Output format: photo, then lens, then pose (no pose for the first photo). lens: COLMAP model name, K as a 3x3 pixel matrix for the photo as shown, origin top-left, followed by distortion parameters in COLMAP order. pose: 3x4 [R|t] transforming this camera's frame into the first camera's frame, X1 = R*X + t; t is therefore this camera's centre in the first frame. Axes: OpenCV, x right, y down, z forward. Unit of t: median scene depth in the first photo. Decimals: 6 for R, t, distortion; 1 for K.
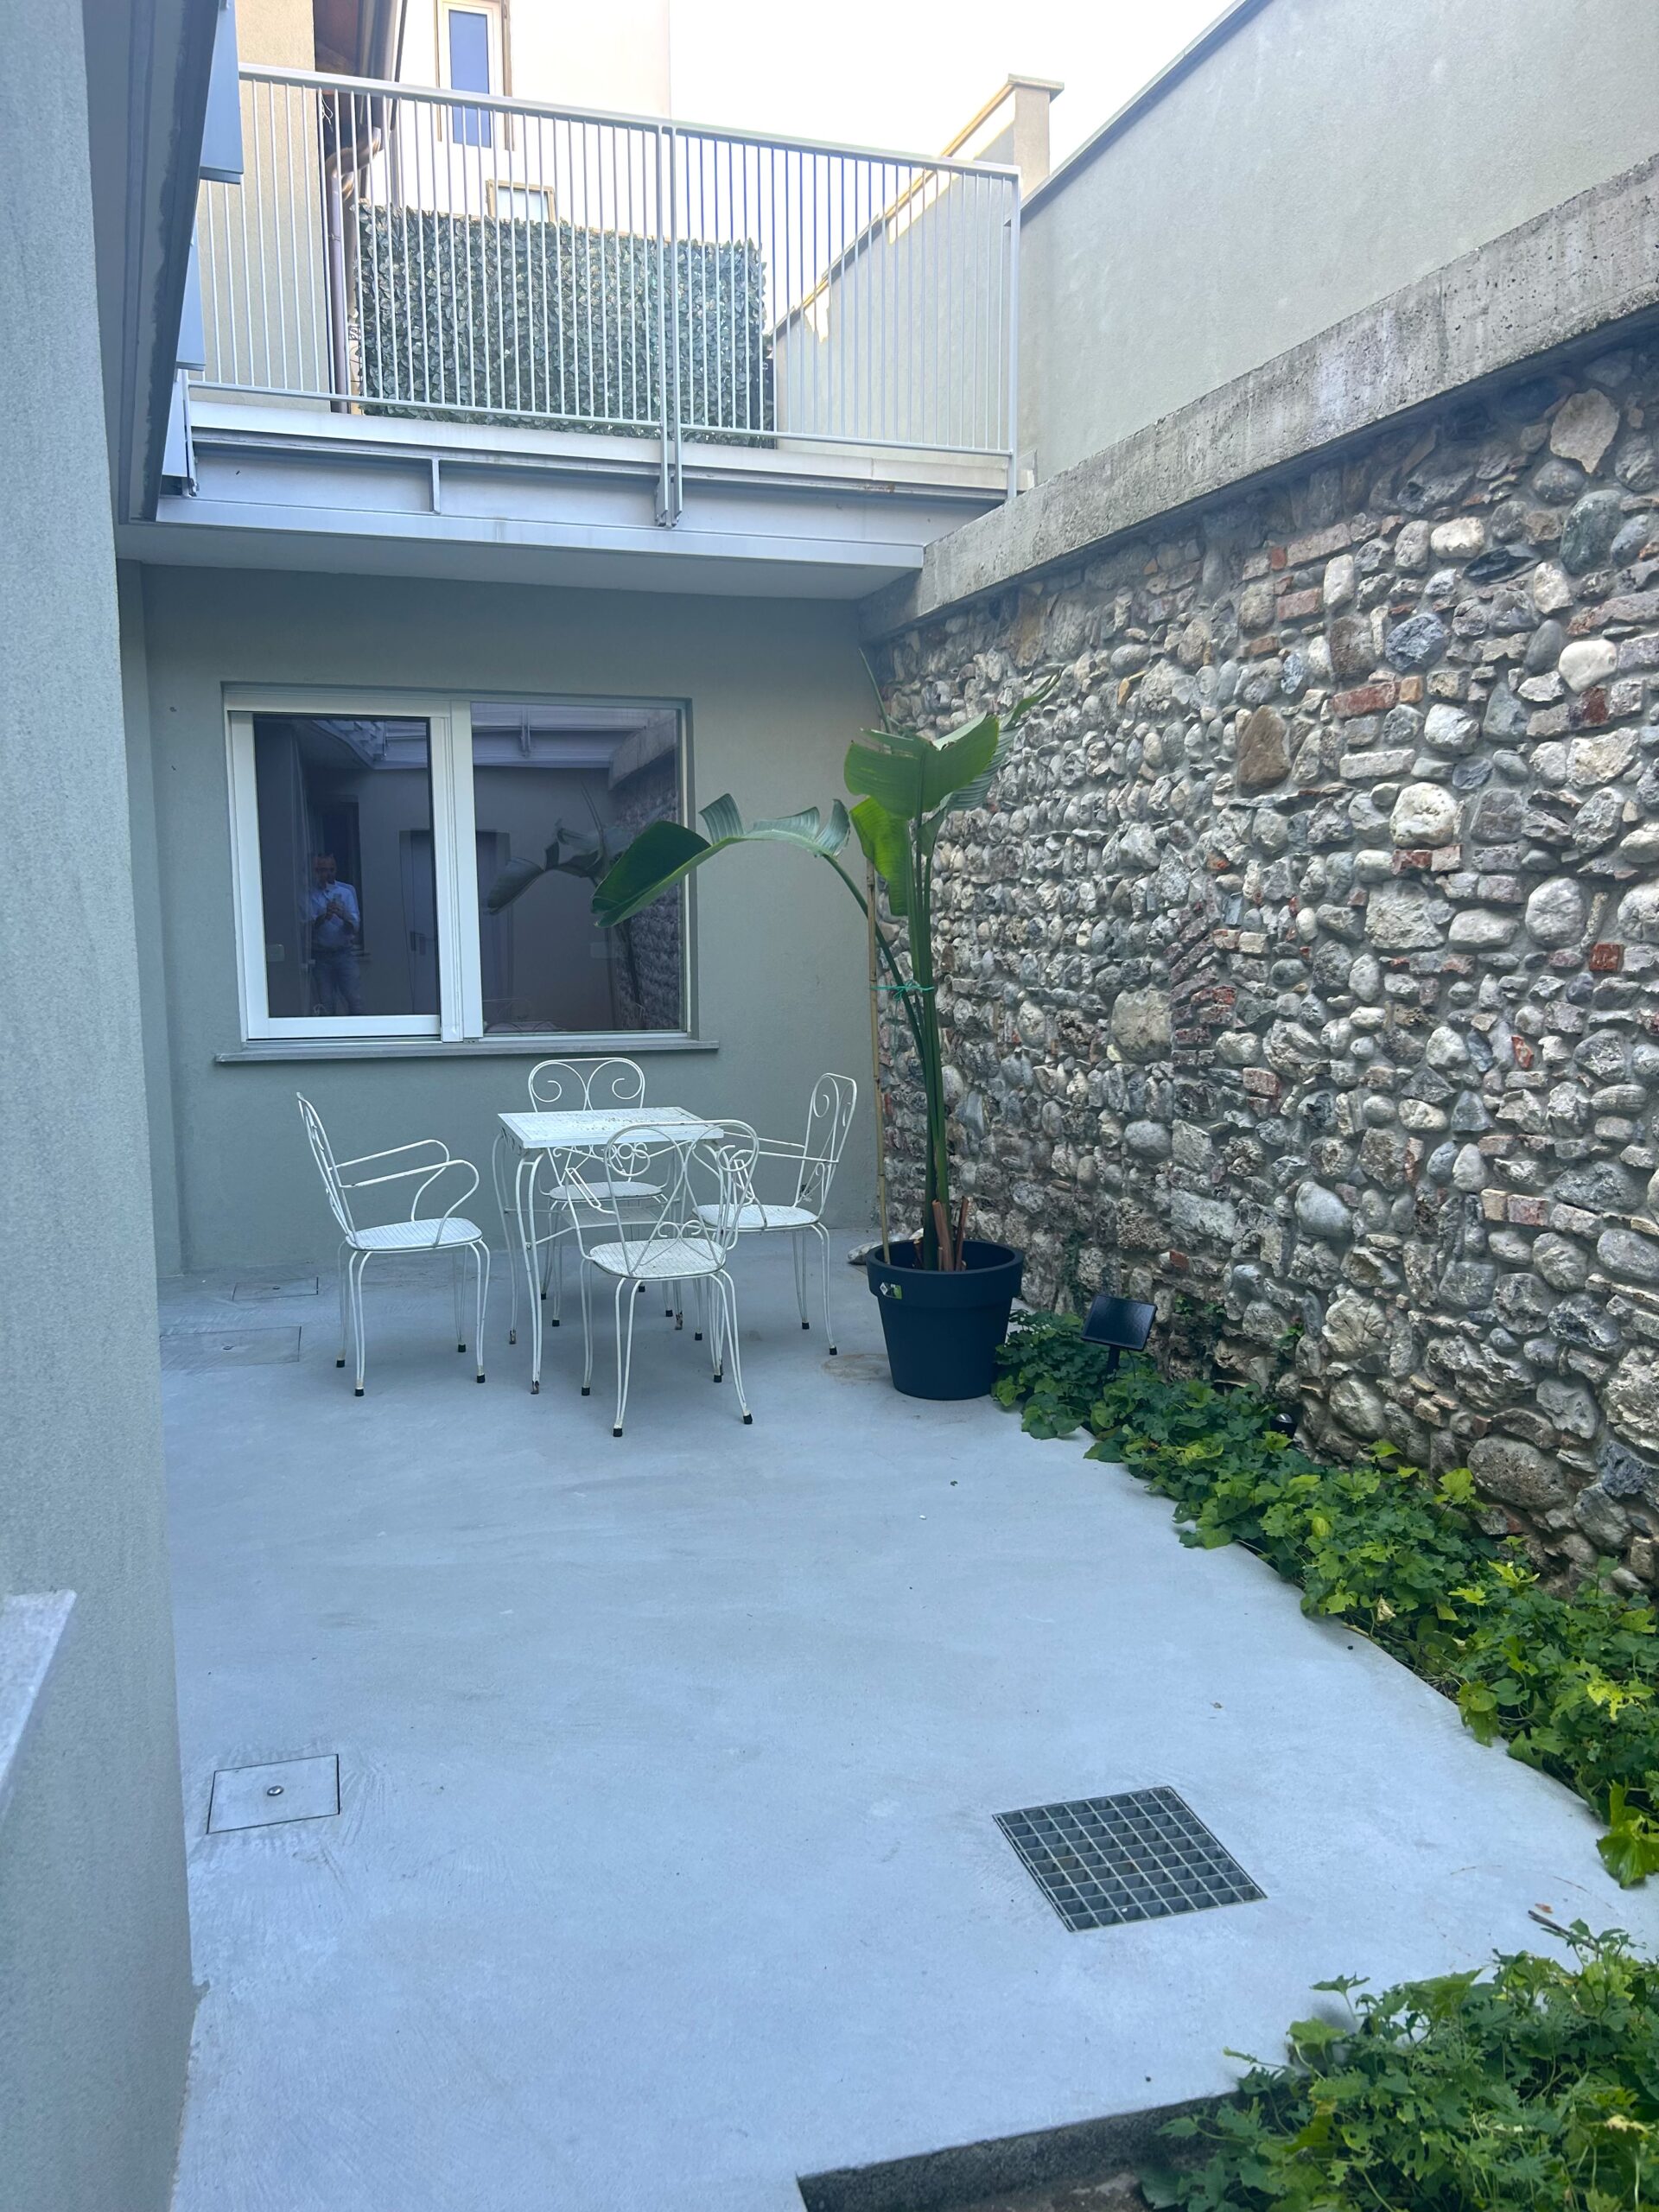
lens RADIAL K [[1656.3, 0, 833.8], [0, 1656.3, 1120.7], [0, 0, 1]] dist [0.050893, -0.053965]
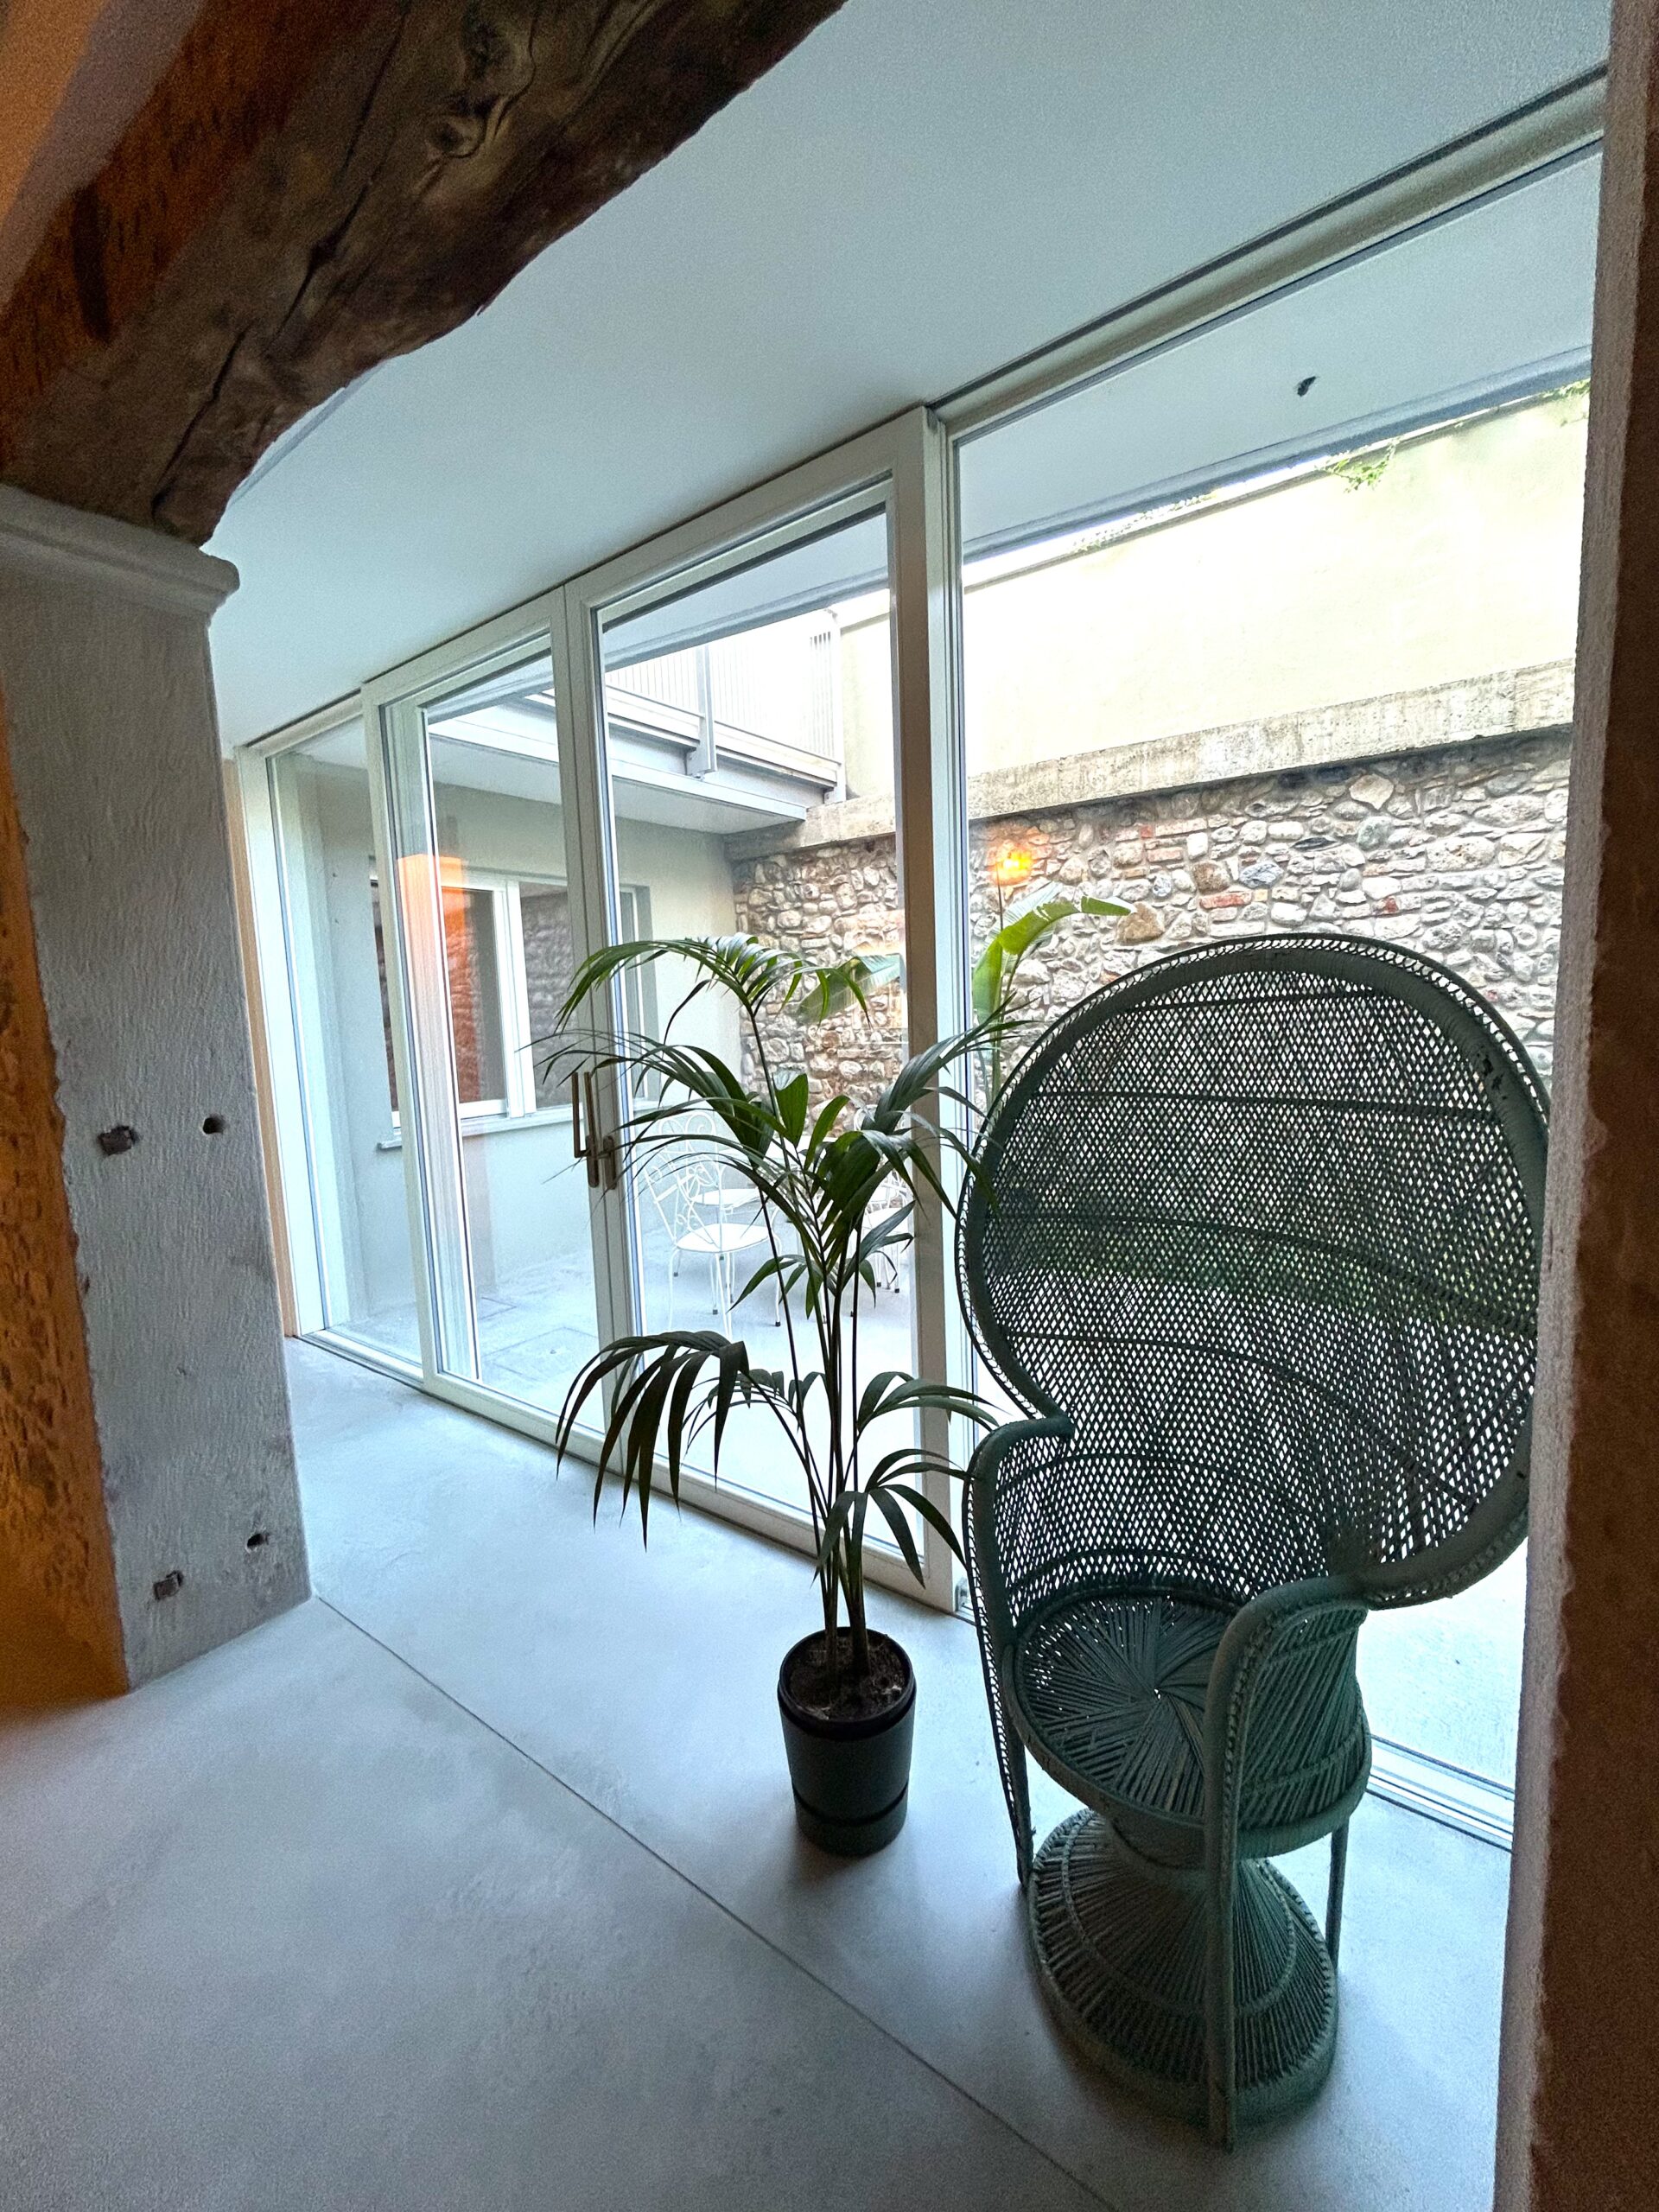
lens RADIAL K [[895.8, 0, 833.2], [0, 895.8, 1107.6], [0, 0, 1]] dist [-0.004196, 0.001169]
pose [[0.798903, -0.093622, 0.594129, -0.809419], [0.114741, 0.993393, 0.002249, -0.045505], [-0.590414, 0.066374, 0.804366, 0.384343]]
